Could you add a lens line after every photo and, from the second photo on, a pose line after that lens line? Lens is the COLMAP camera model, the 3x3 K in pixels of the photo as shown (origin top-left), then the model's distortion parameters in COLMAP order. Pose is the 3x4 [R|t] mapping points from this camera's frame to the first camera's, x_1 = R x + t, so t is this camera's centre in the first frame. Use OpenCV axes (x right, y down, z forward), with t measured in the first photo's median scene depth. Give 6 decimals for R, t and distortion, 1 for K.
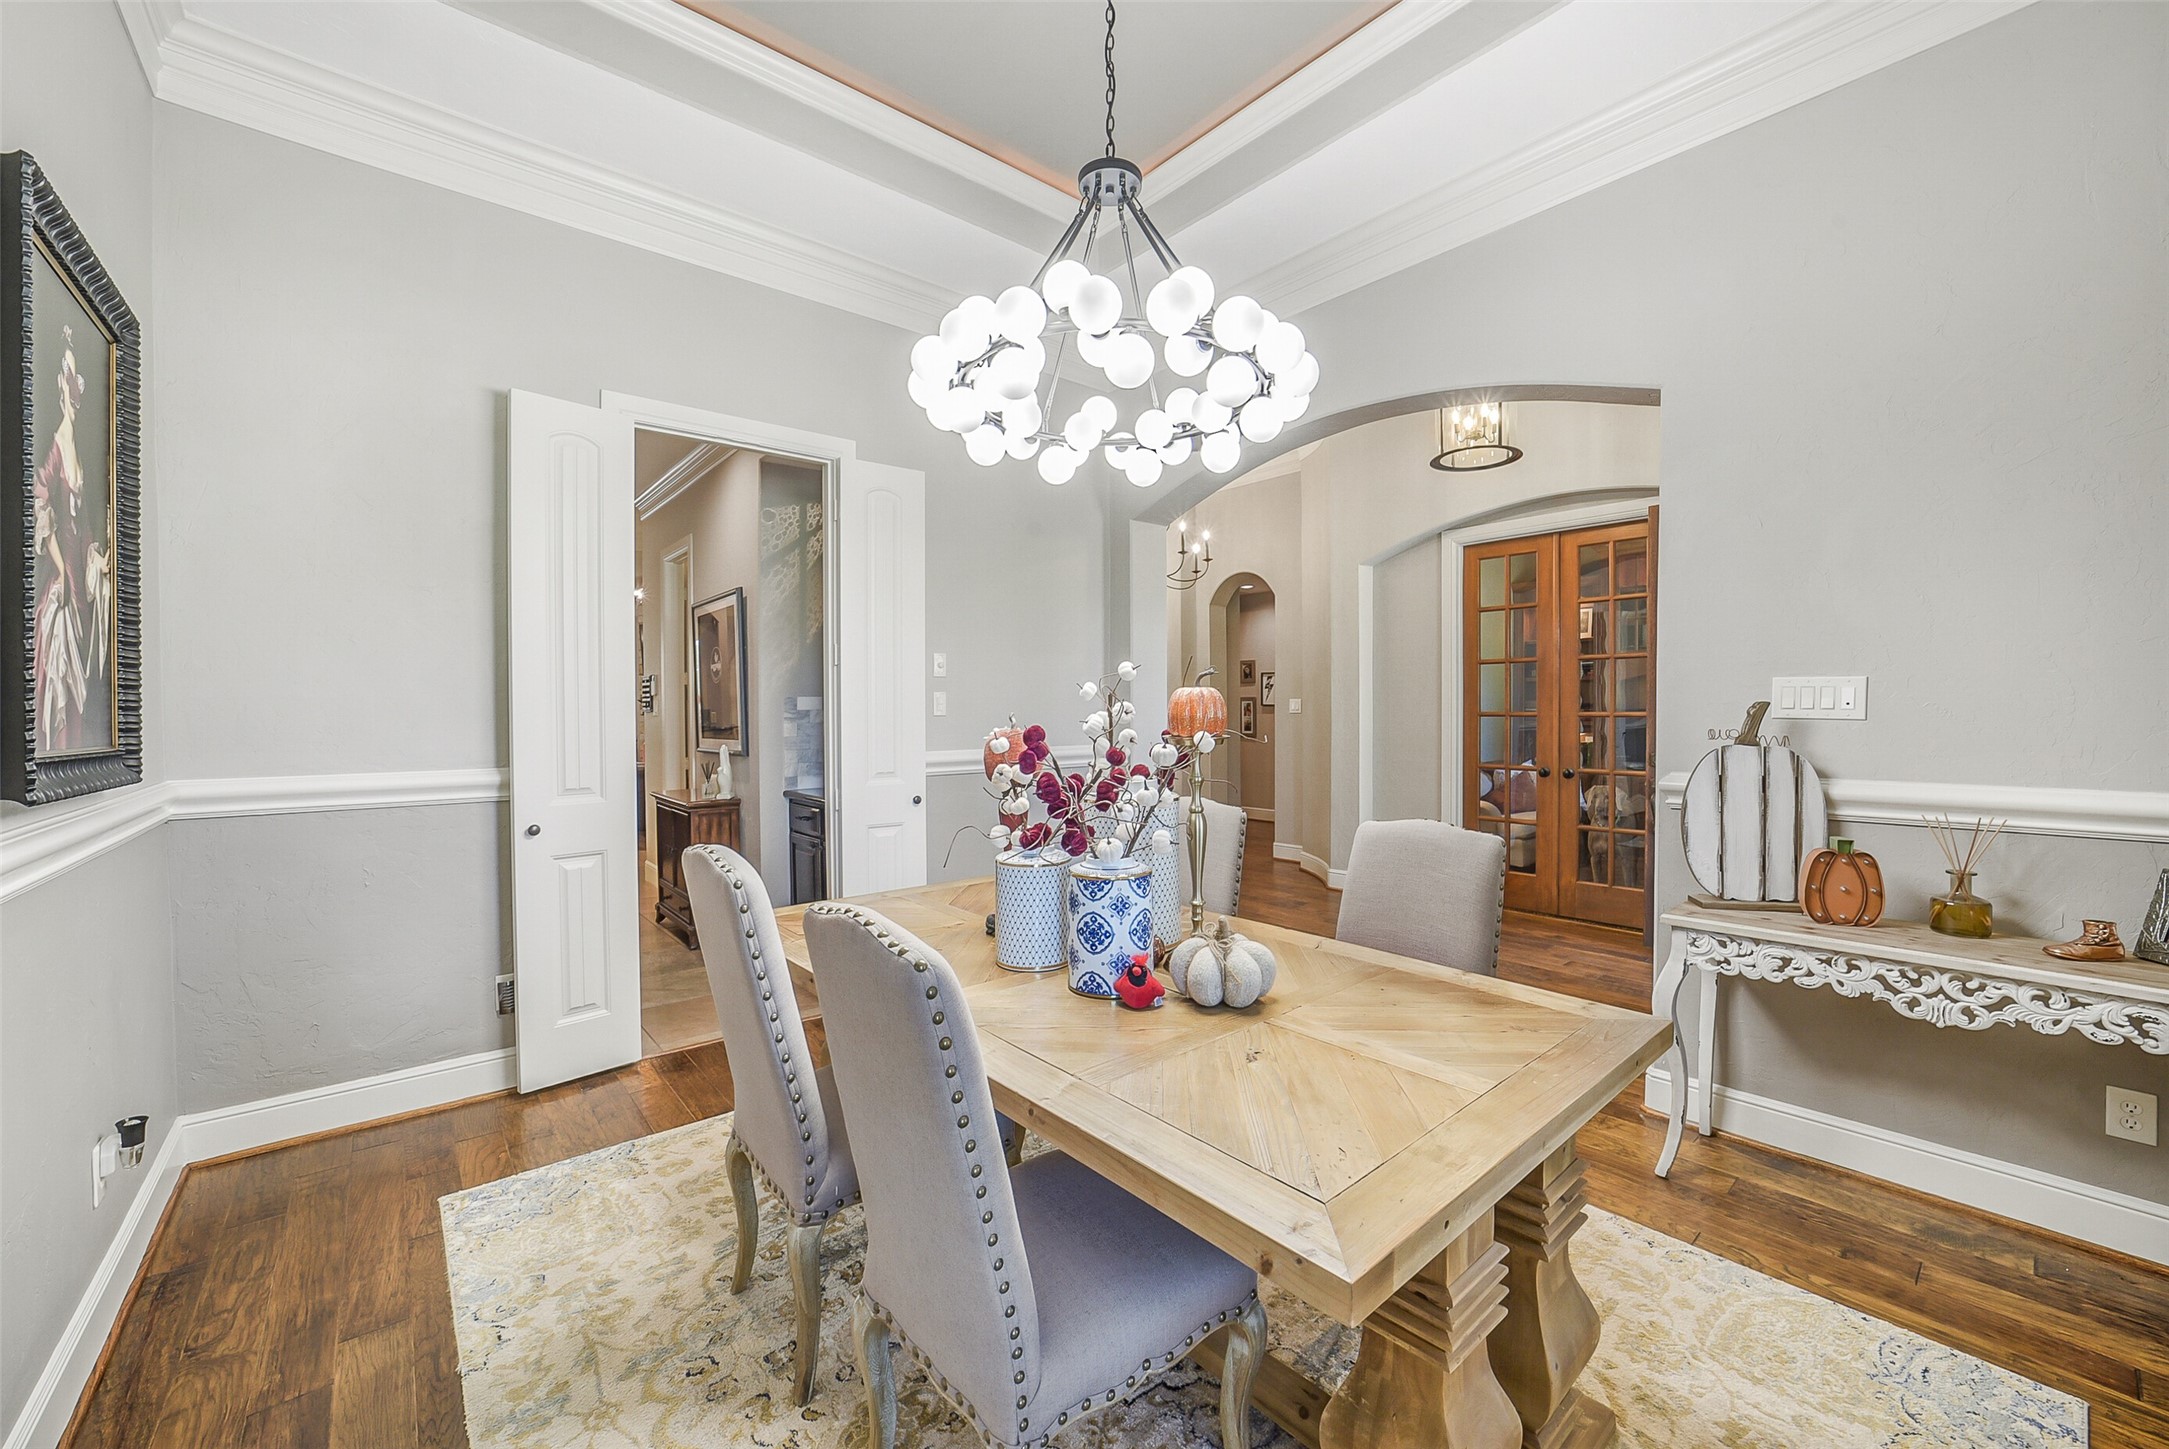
lens RADIAL K [[857.5, 0, 1080.5], [0, 857.5, 714.8], [0, 0, 1]] dist [-0.035165, 0.007931]
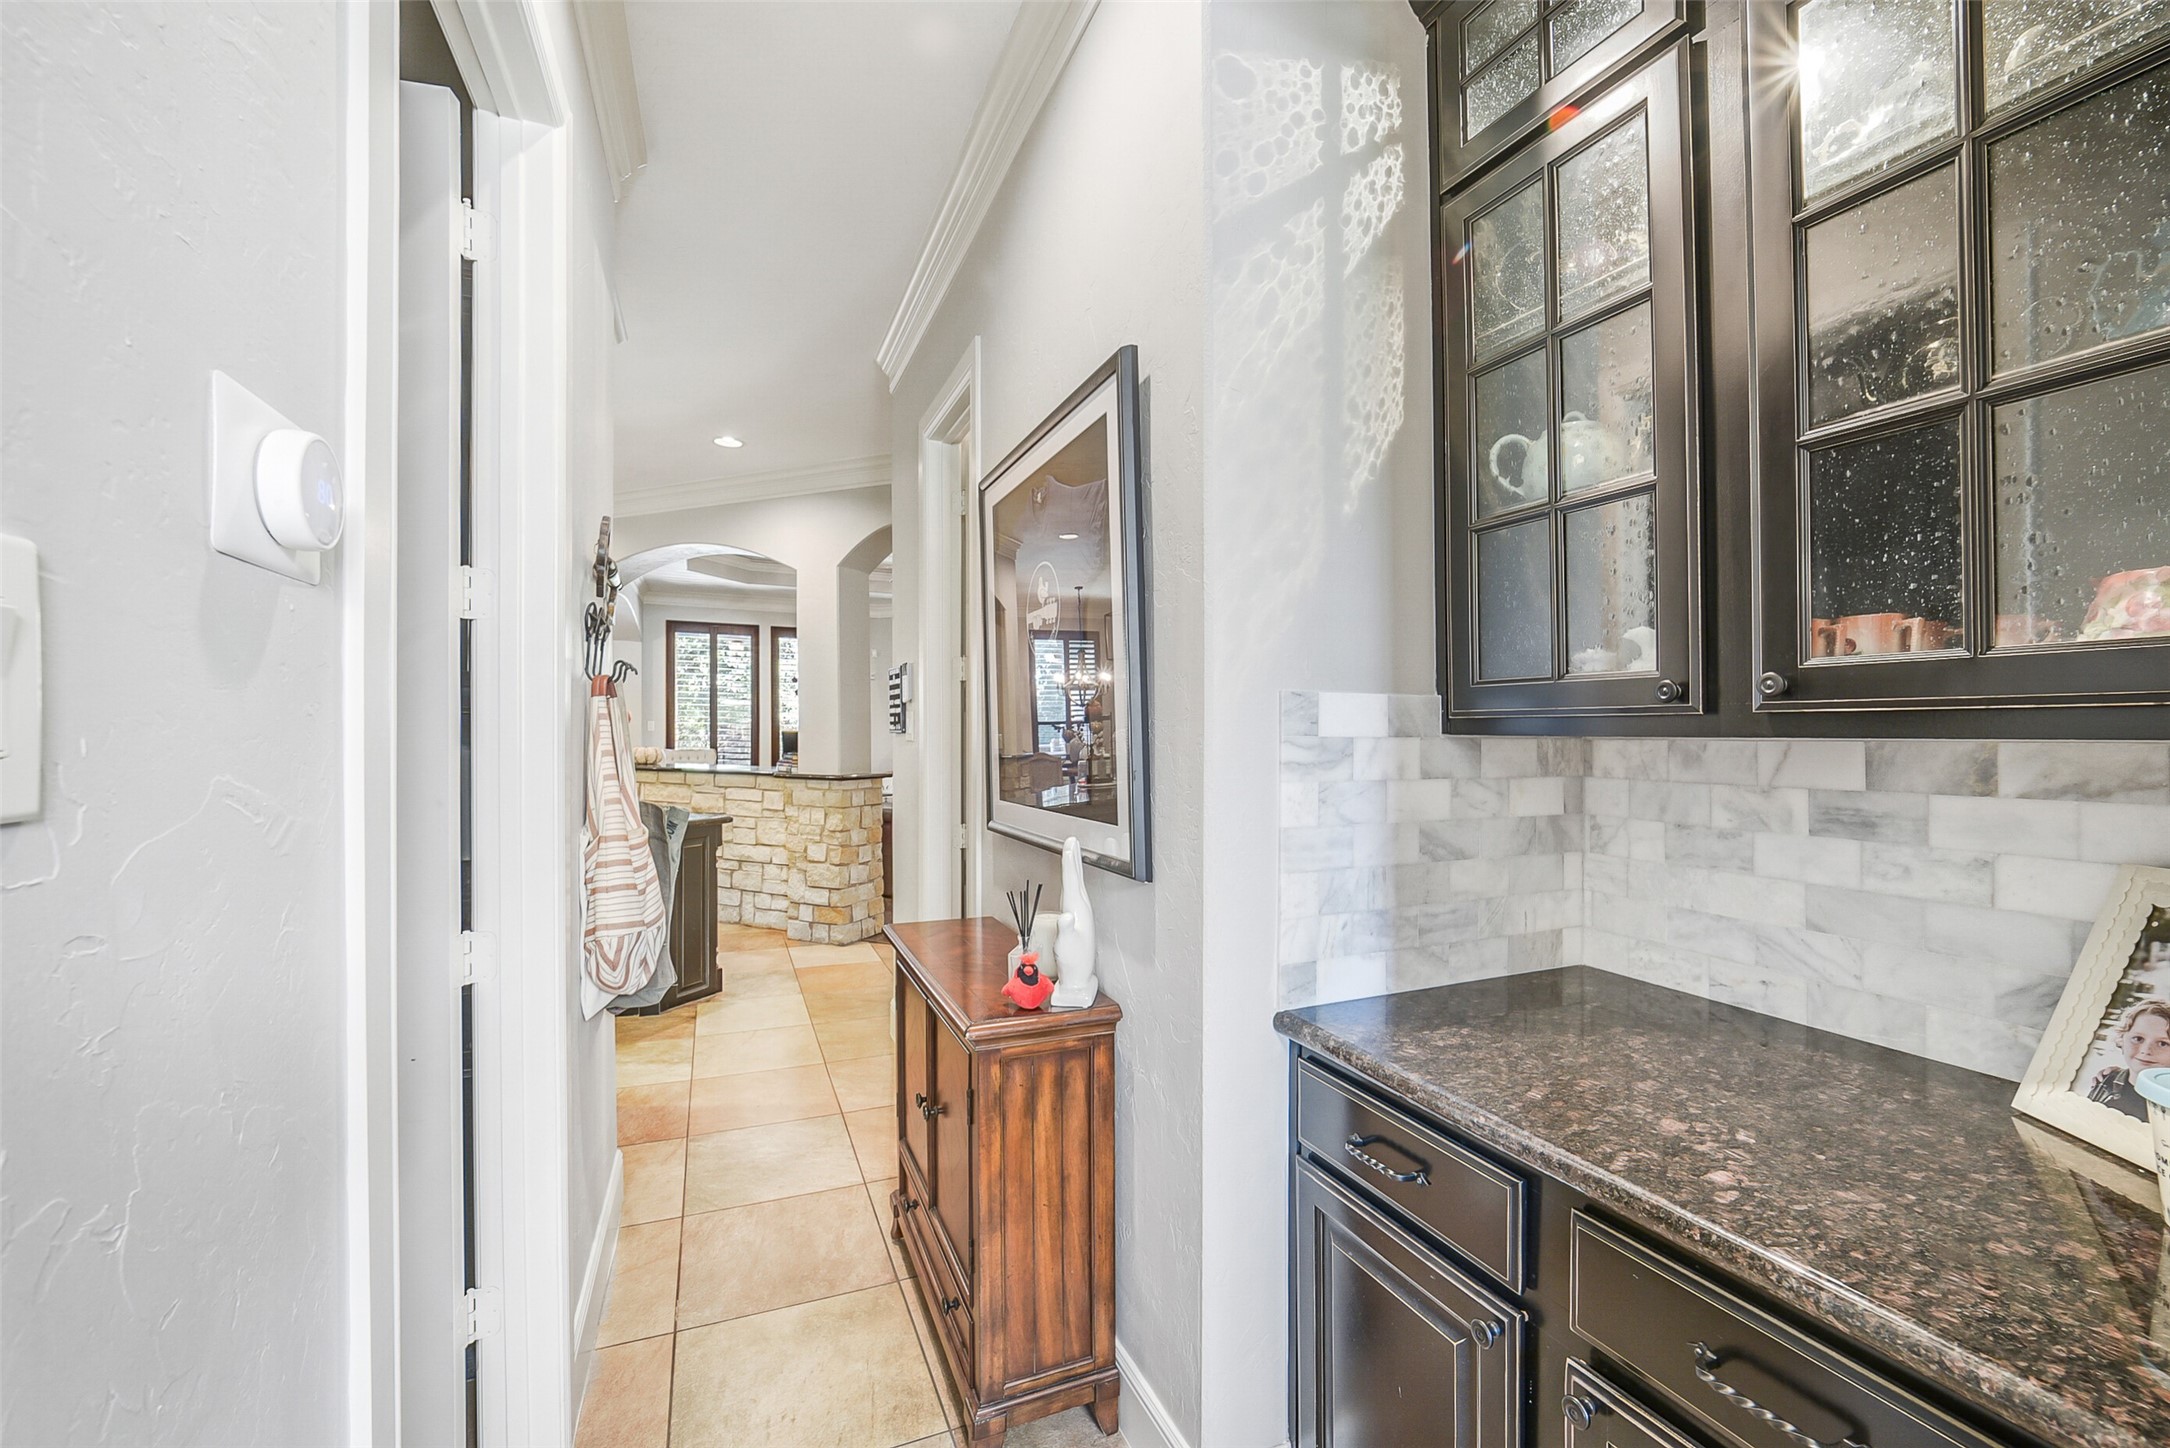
lens RADIAL K [[857.9, 0, 1085.9], [0, 857.9, 720.8], [0, 0, 1]] dist [-0.035165, 0.007931]
pose [[0.959899, 0.011169, -0.280123, -0.324821], [-0.011787, 0.999930, -0.000523, -0.009691], [0.280098, 0.003803, 0.959964, 0.690181]]
